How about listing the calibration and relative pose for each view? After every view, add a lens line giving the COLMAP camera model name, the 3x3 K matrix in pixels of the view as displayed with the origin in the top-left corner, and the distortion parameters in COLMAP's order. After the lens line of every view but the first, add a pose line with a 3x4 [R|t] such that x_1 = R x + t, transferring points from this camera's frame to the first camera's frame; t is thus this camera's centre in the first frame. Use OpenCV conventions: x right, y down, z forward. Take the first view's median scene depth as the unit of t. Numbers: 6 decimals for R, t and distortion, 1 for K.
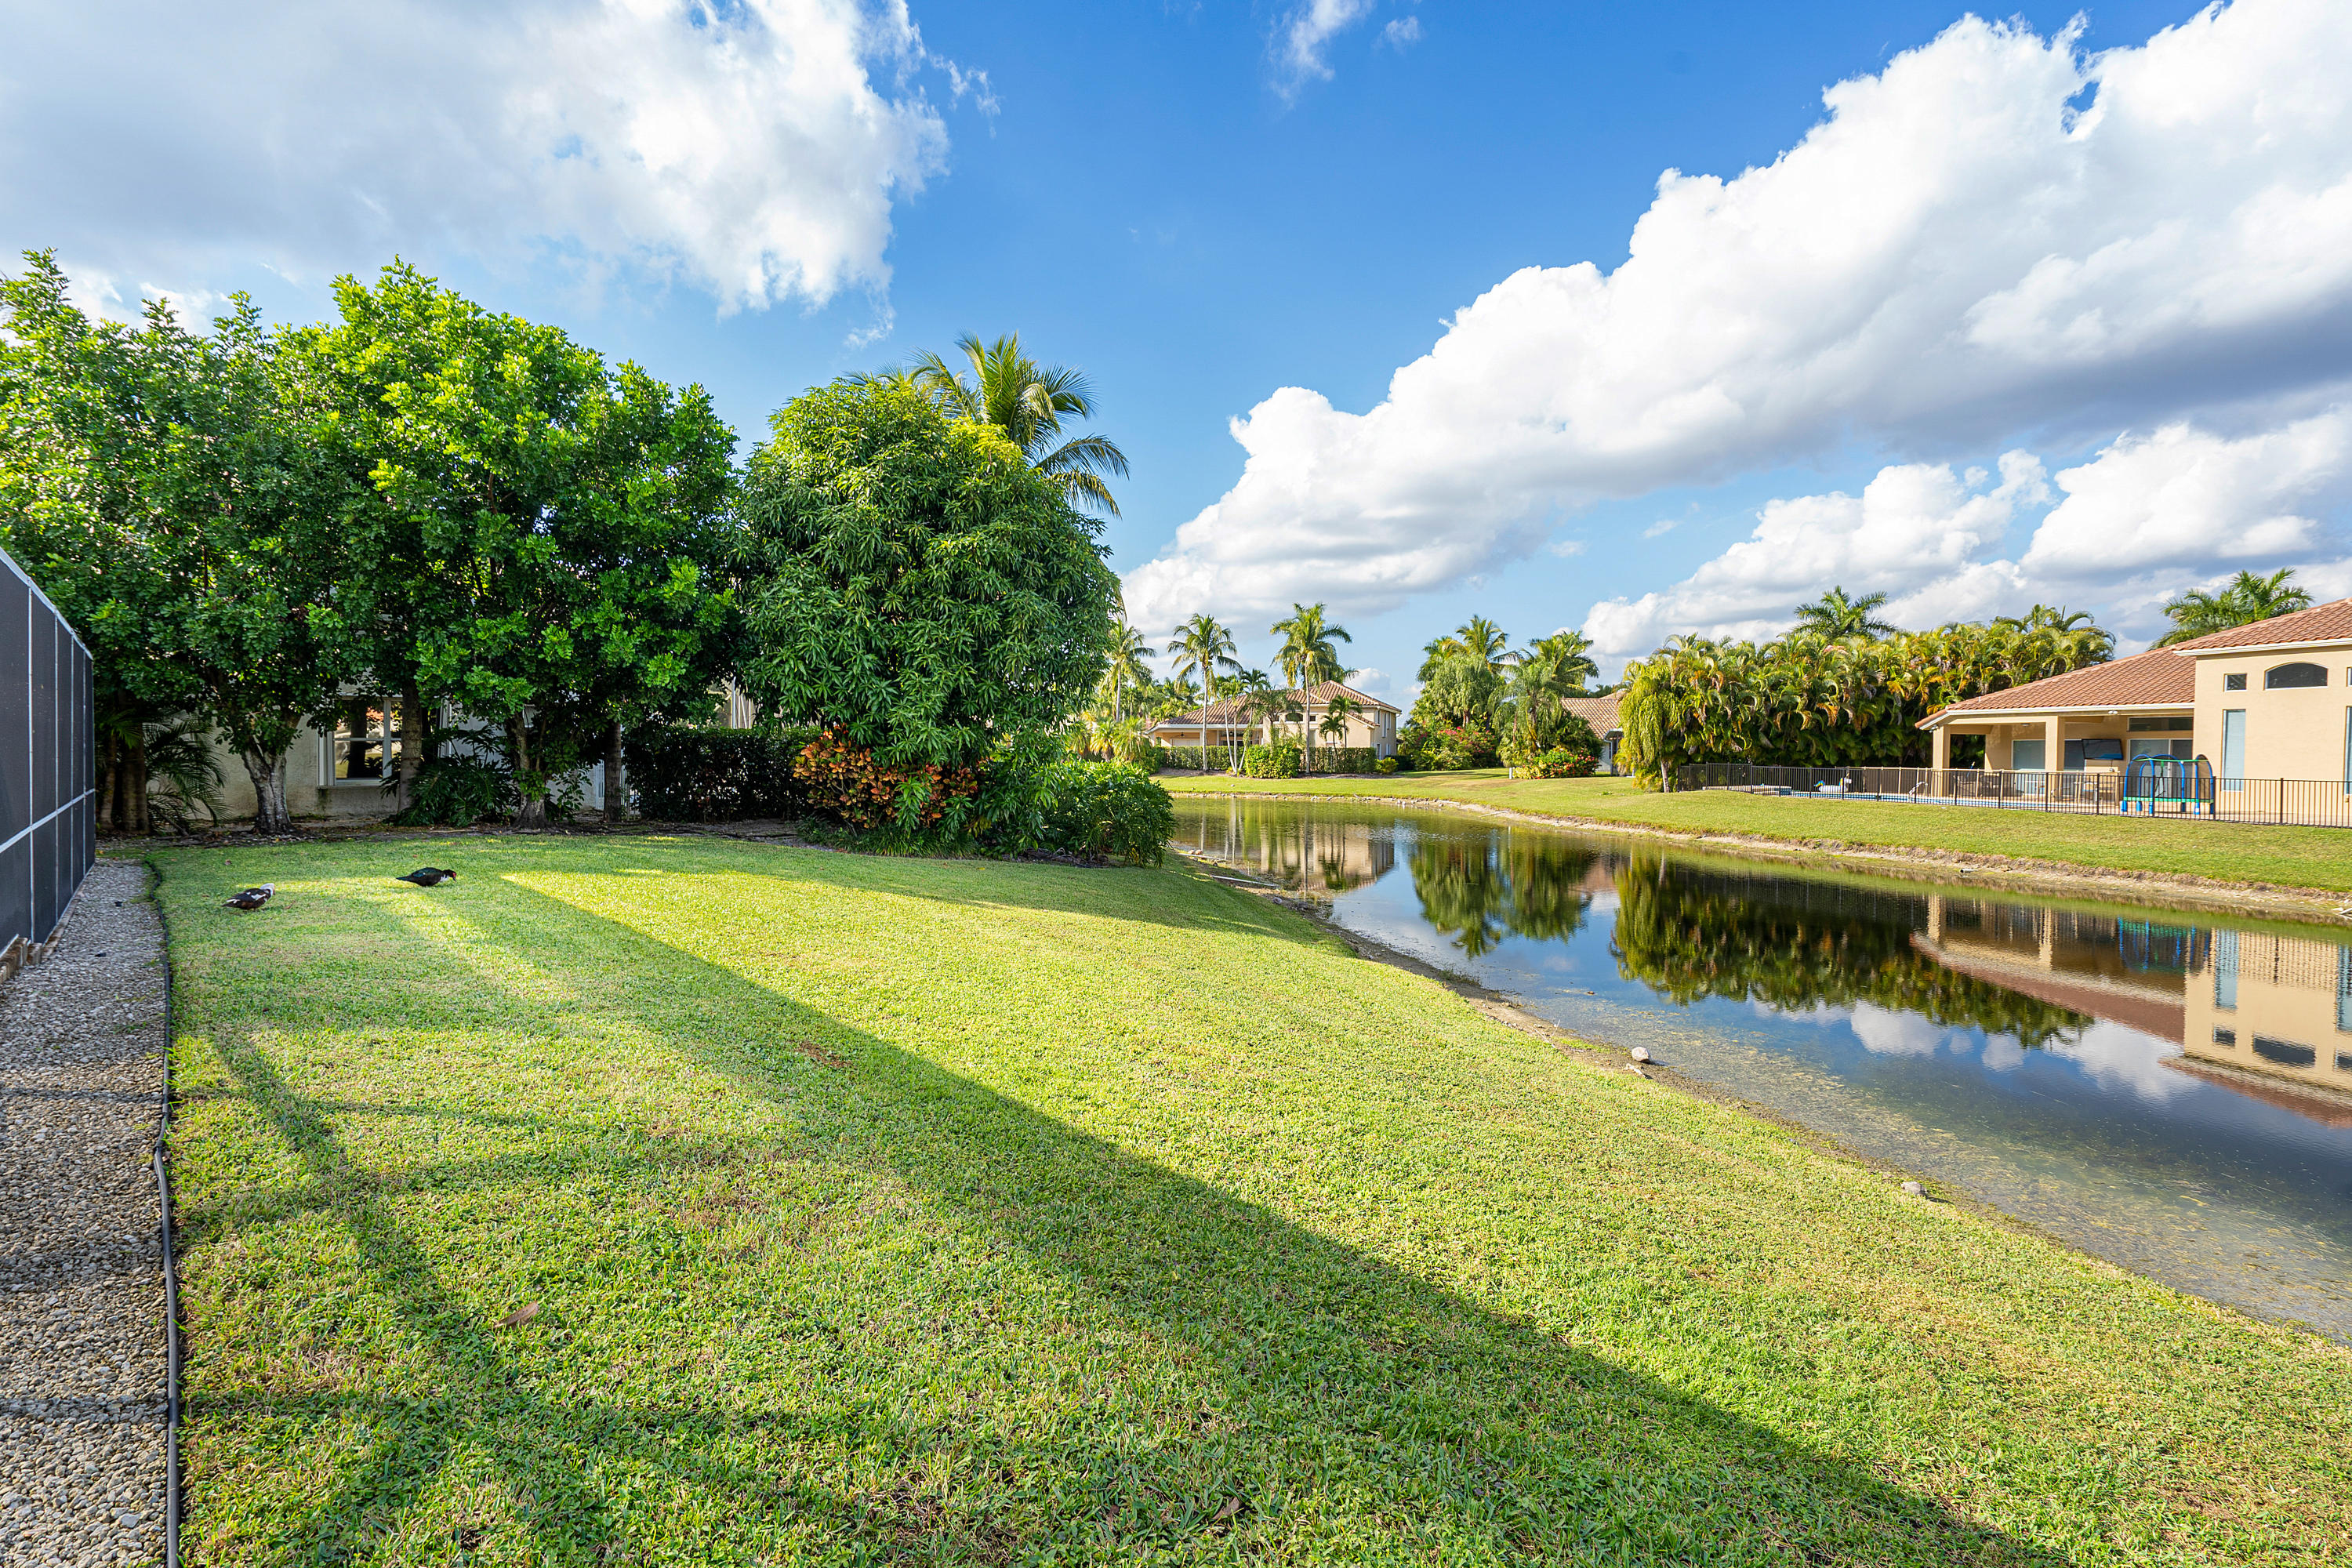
lens RADIAL K [[1109.4, 0, 1191.1], [0, 1109.4, 774.5], [0, 0, 1]] dist [-0.029826, 0.009425]
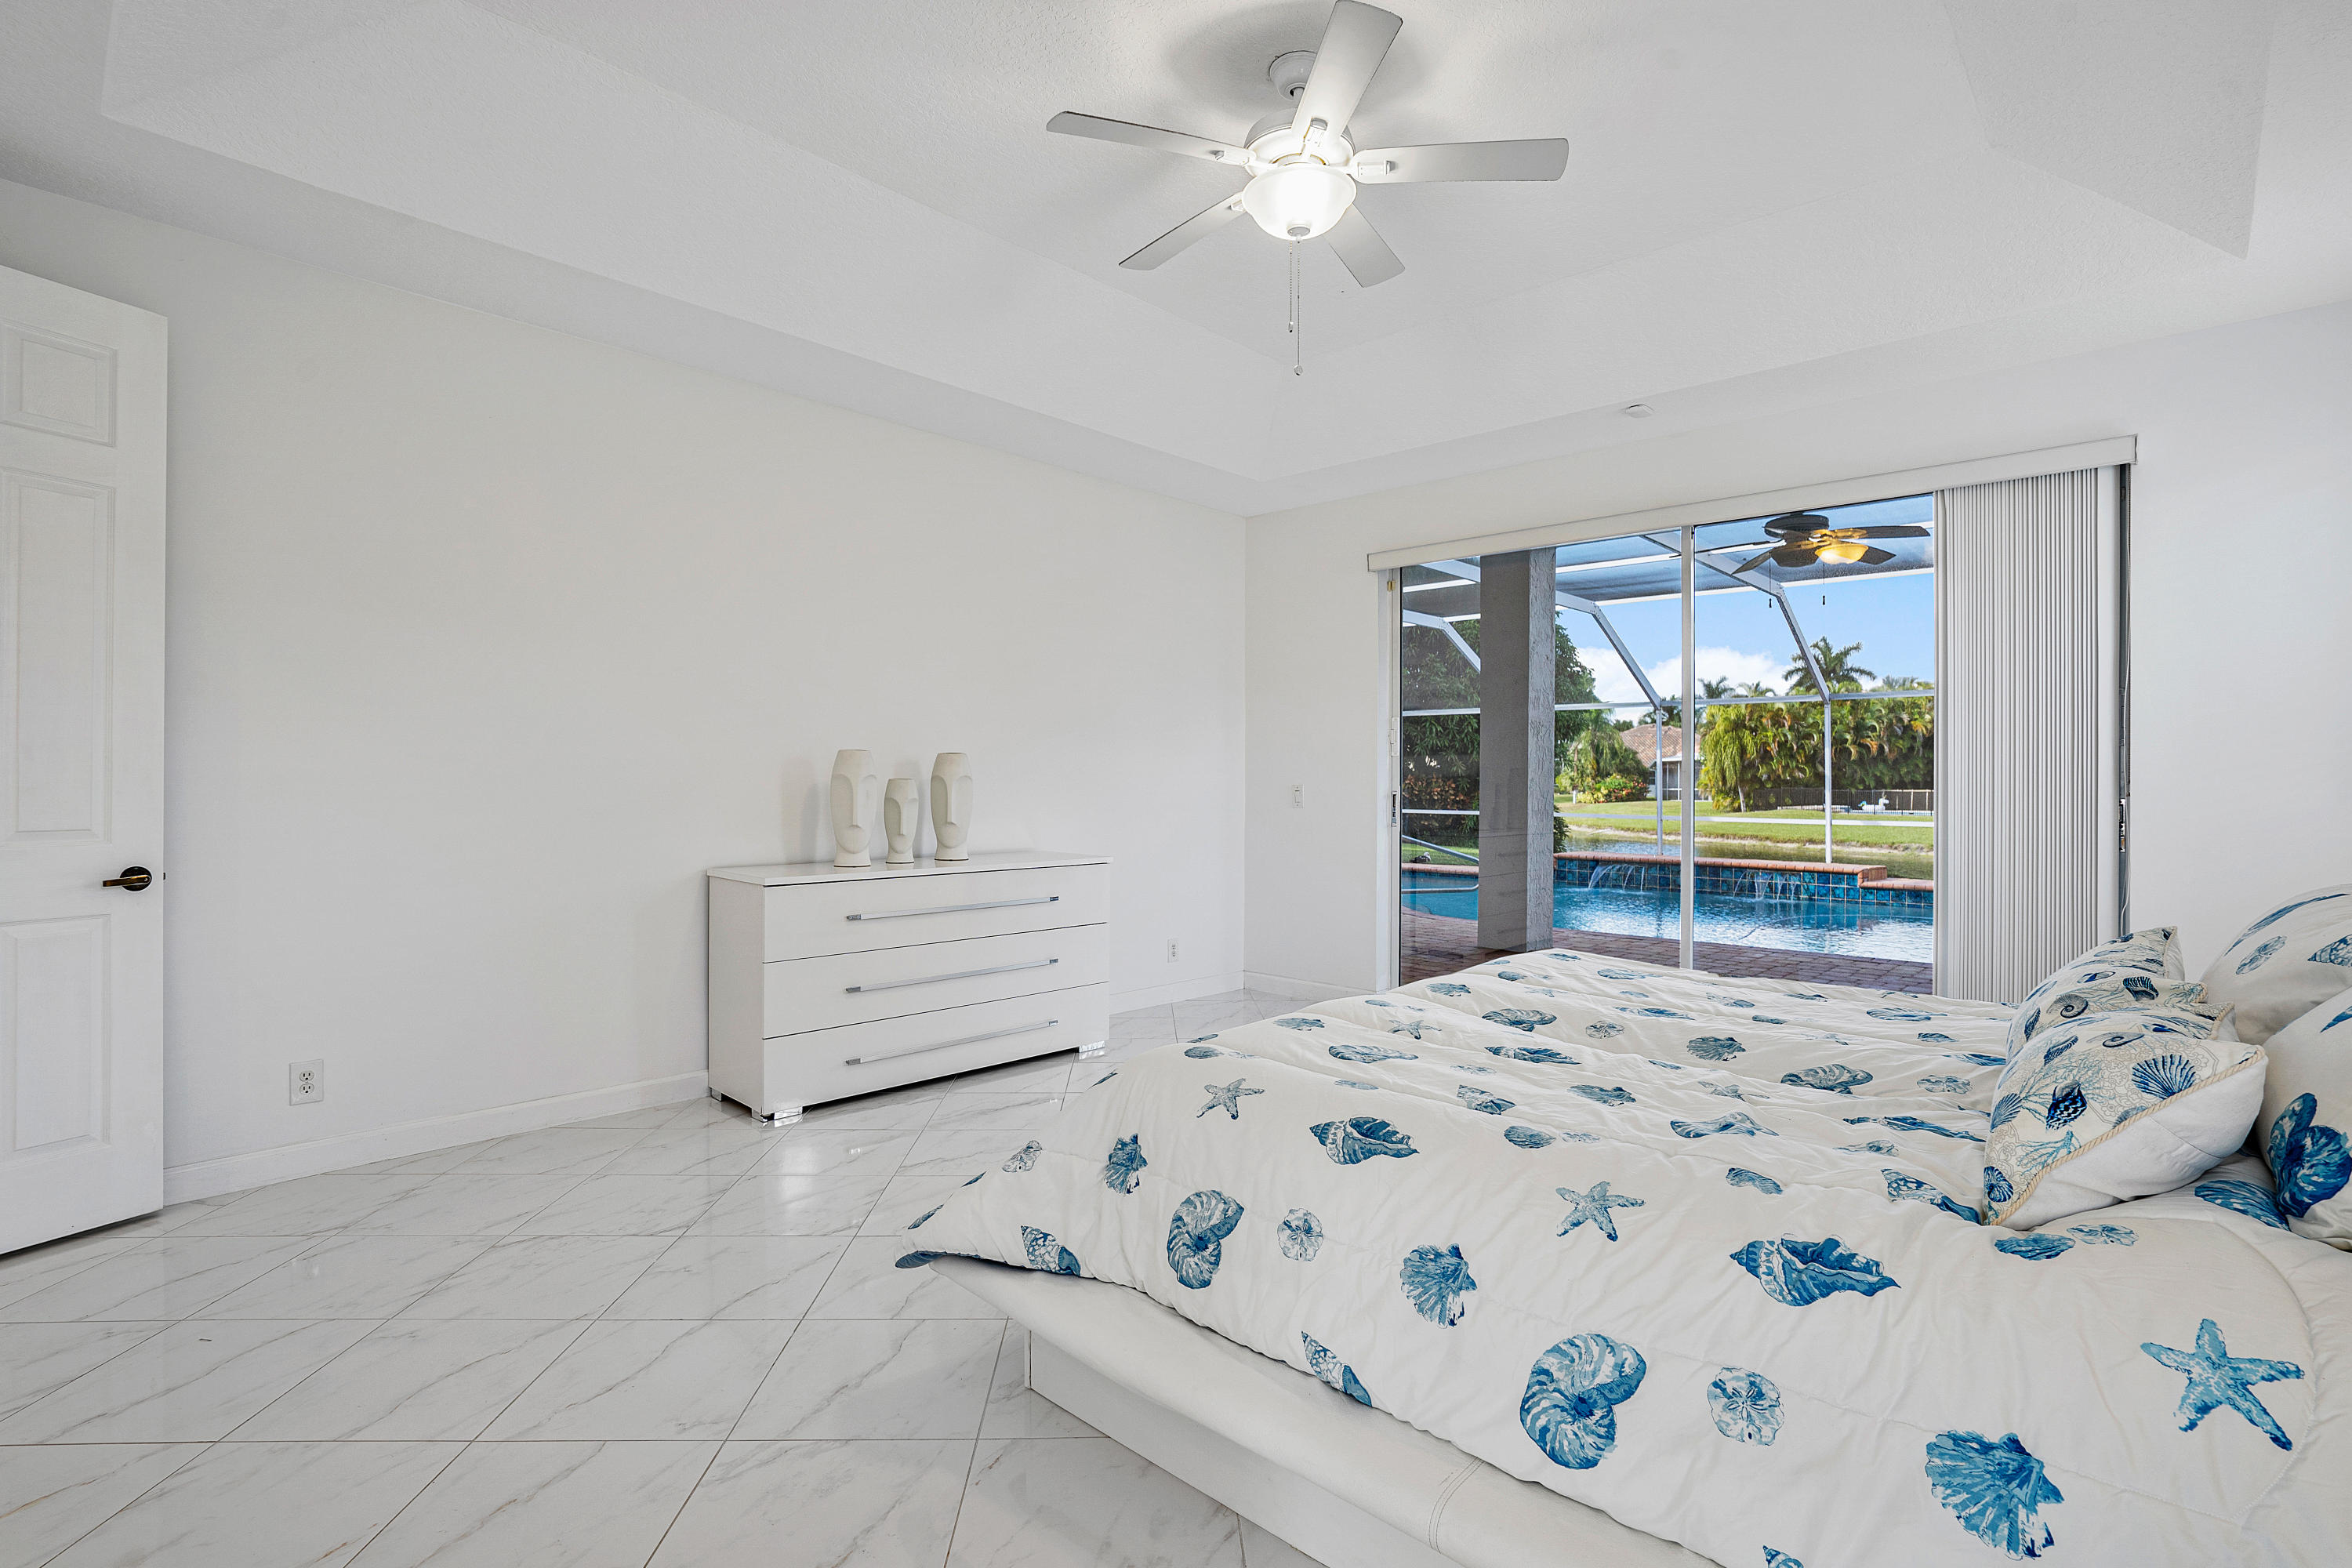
lens RADIAL K [[1109.4, 0, 1240.7], [0, 1109.4, 784.7], [0, 0, 1]] dist [-0.029826, 0.009425]
pose [[0.994816, -0.005283, 0.101558, -0.259266], [0.007173, 0.999808, -0.018255, 0.005007], [-0.101442, 0.018889, 0.994662, -0.172386]]
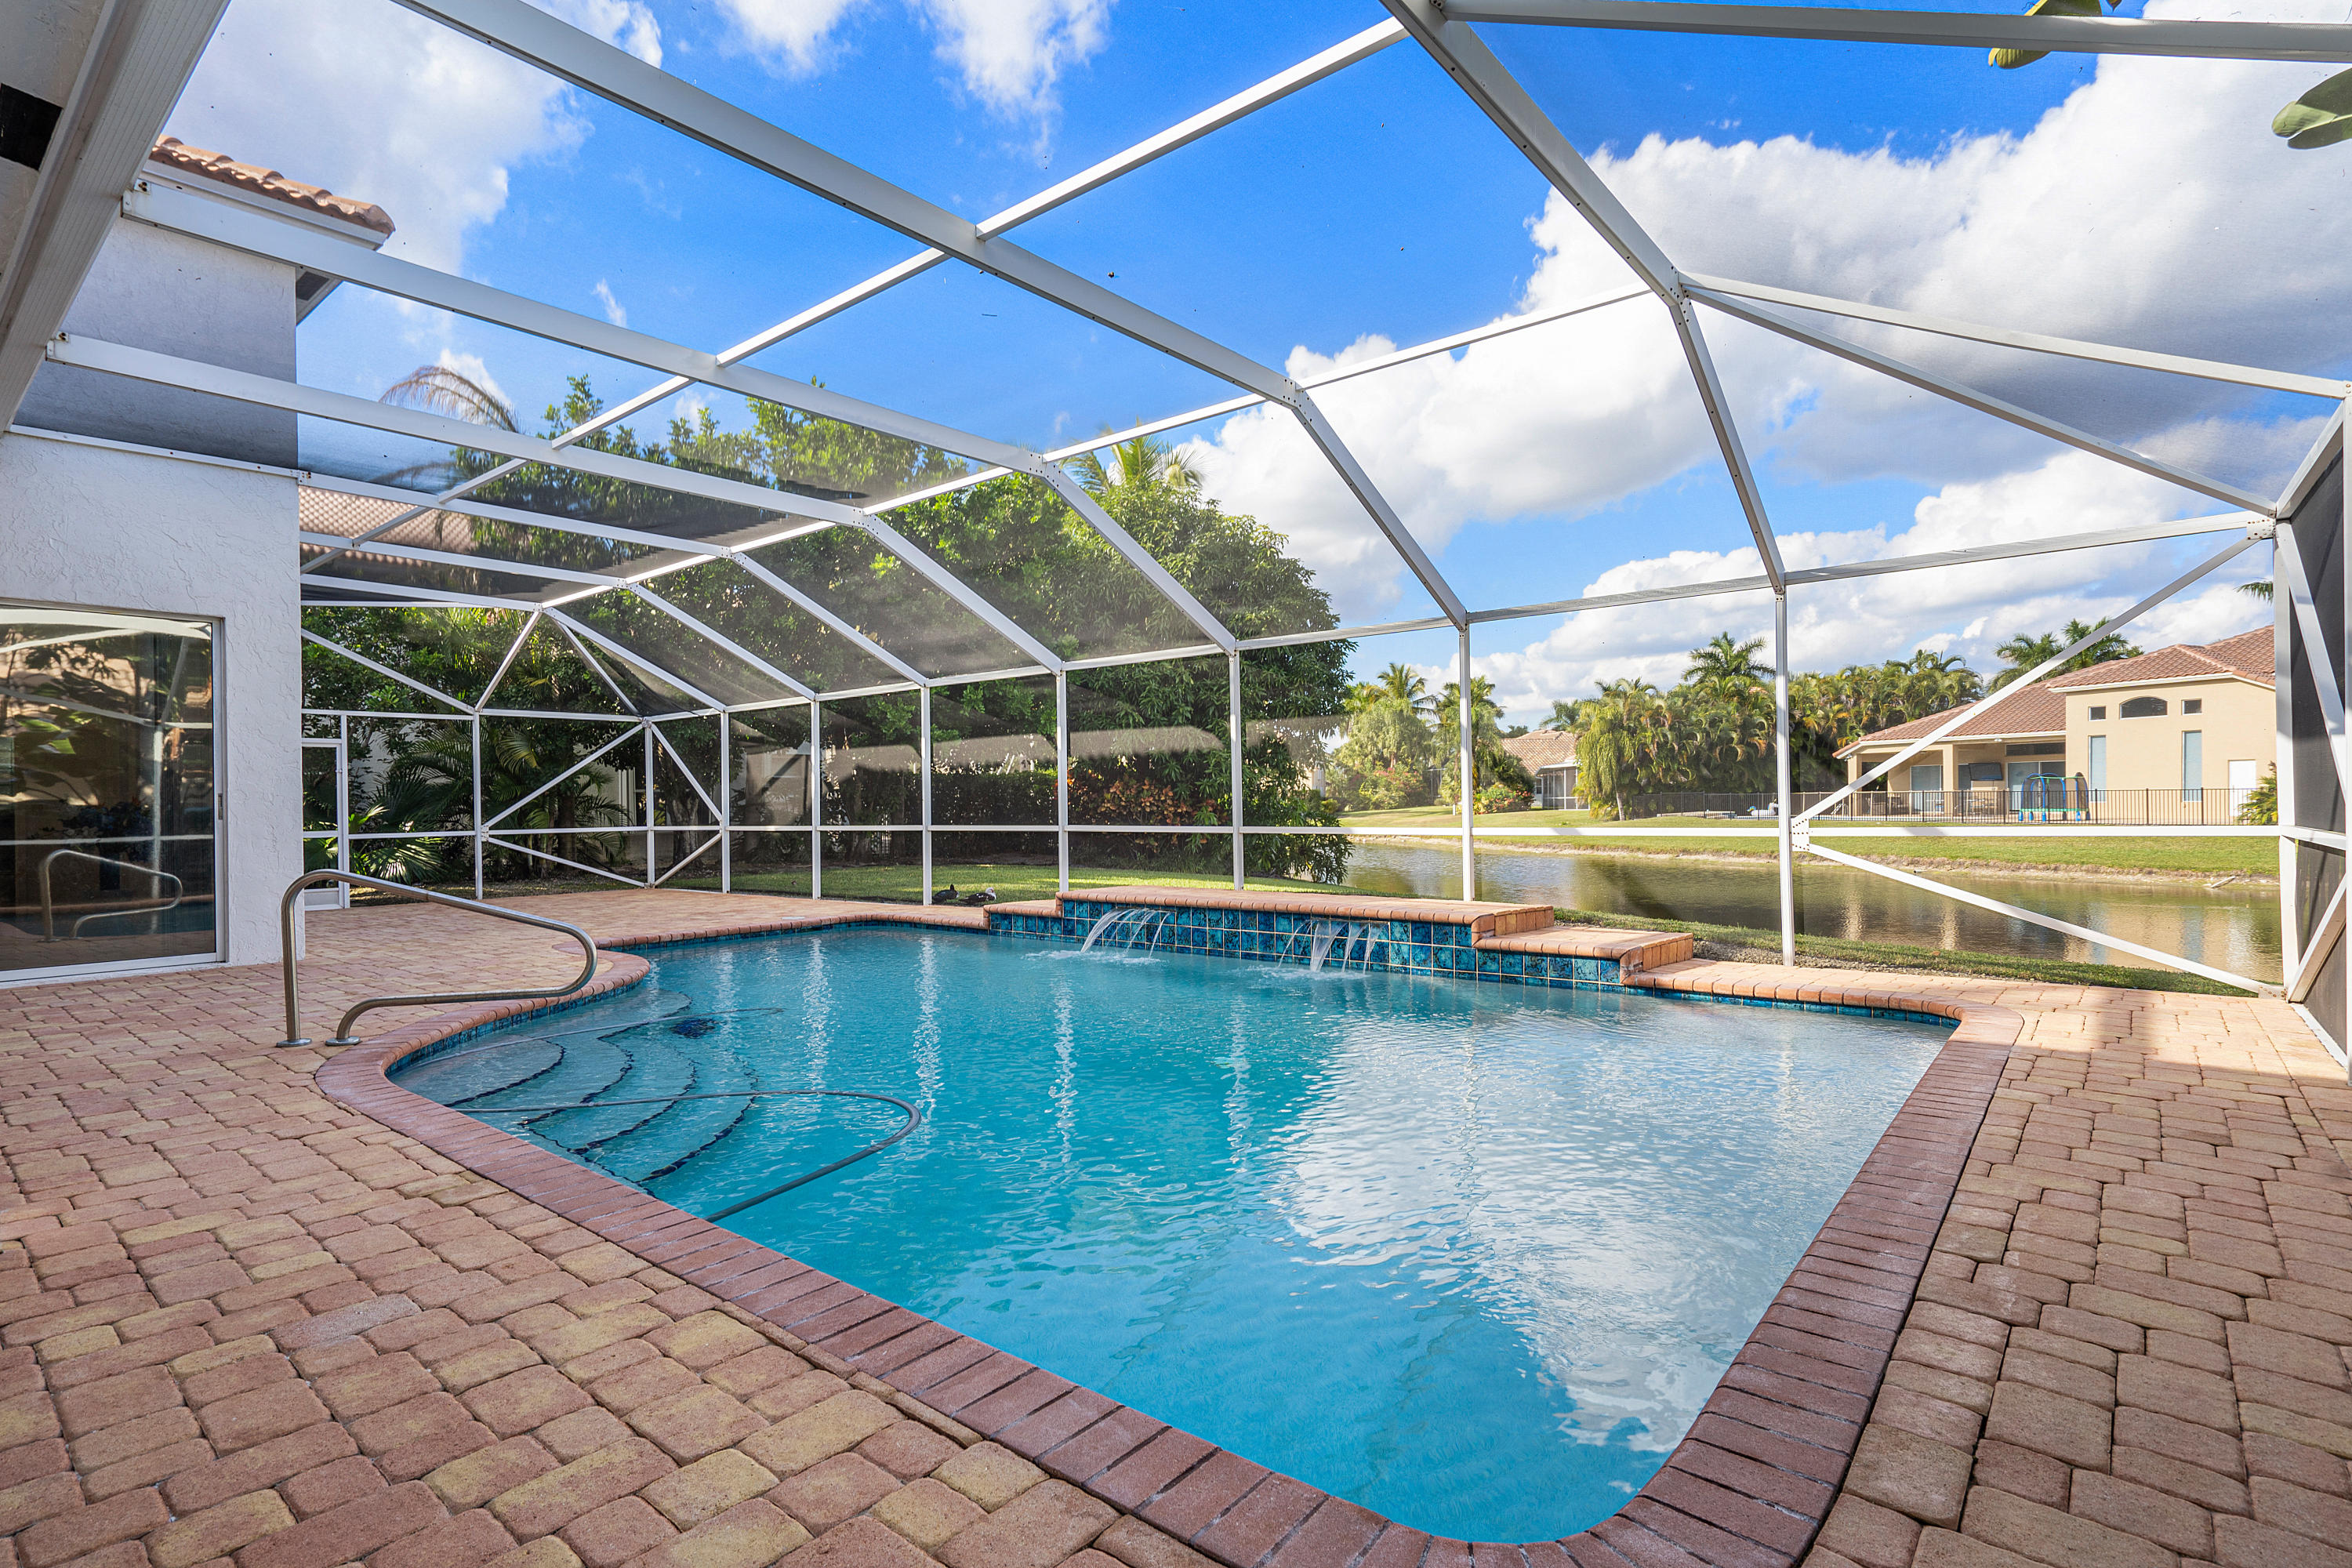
lens RADIAL K [[1163.8, 0, 1182.6], [0, 1163.8, 808.9], [0, 0, 1]] dist [-0.027675, 0.013859]
pose [[0.989769, -0.026563, 0.140185, -0.177152], [0.028683, 0.999502, -0.013124, 0.007515], [-0.139767, 0.017011, 0.990038, -0.099523]]
